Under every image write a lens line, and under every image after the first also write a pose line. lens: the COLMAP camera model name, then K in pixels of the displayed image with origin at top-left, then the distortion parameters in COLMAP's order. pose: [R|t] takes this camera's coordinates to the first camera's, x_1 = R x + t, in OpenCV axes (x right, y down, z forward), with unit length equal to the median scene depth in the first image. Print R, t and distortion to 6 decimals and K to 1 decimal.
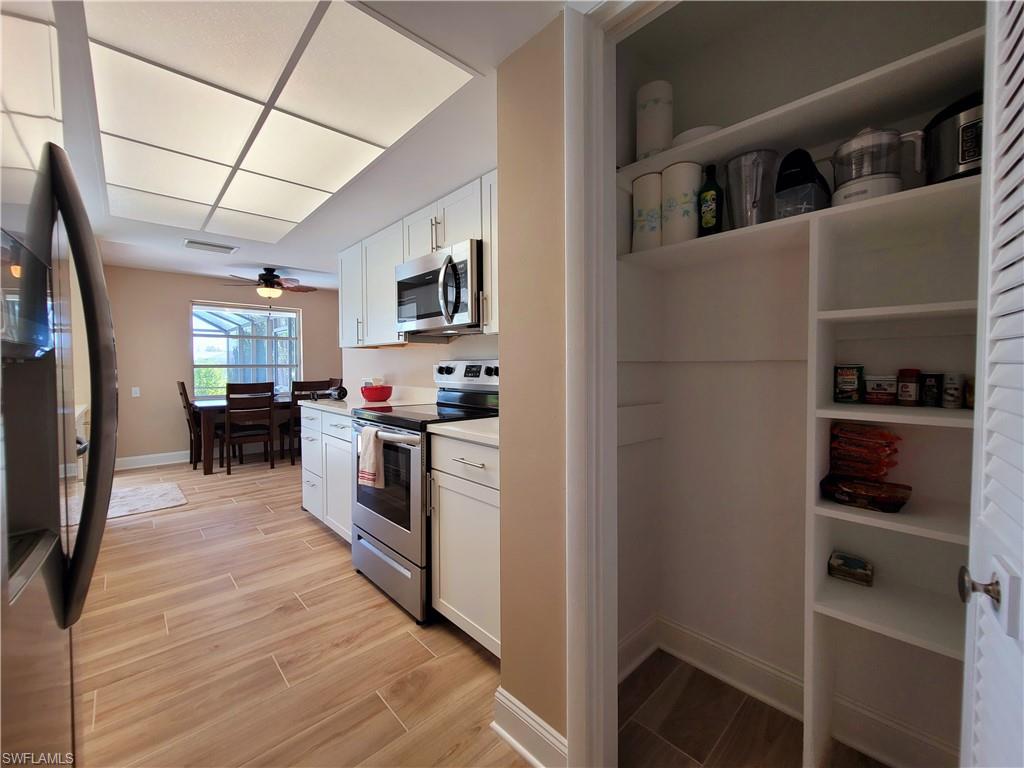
lens RADIAL K [[418.5, 0, 509.6], [0, 418.5, 377.7], [0, 0, 1]] dist [-0.008530, 0.002800]
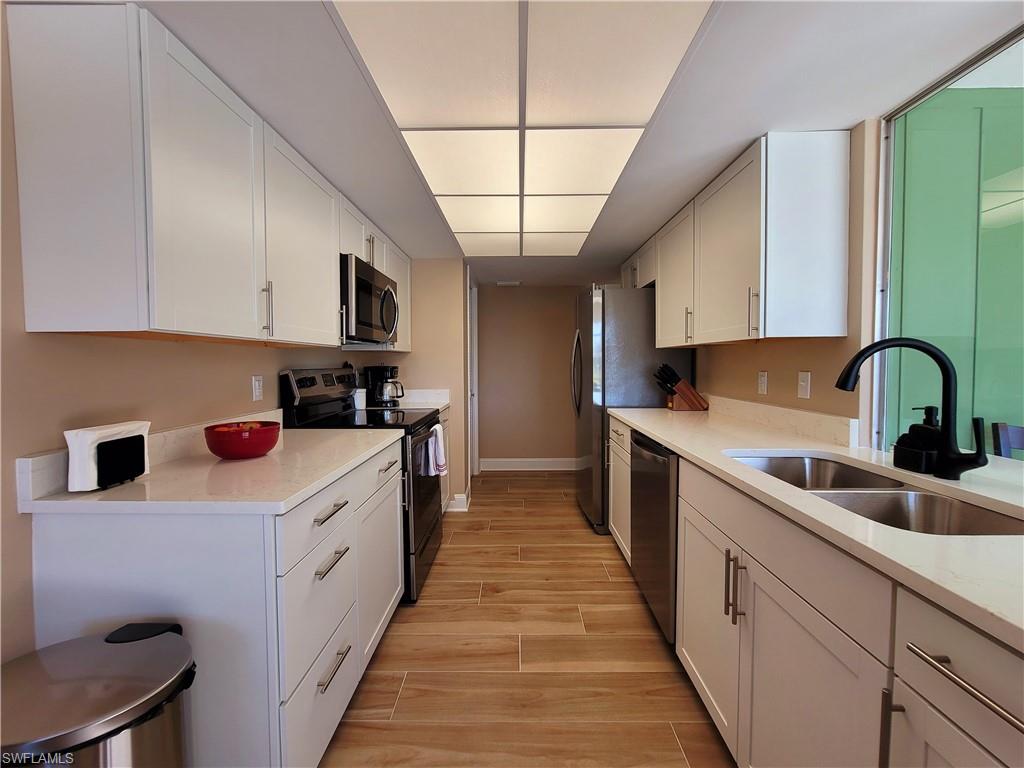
lens RADIAL K [[418.5, 0, 509.6], [0, 418.5, 377.7], [0, 0, 1]] dist [-0.008530, 0.002800]
pose [[-0.719171, -0.017894, 0.694603, -1.457666], [0.027598, 0.998144, 0.054288, -0.083408], [-0.694285, 0.058212, -0.717342, 1.903456]]
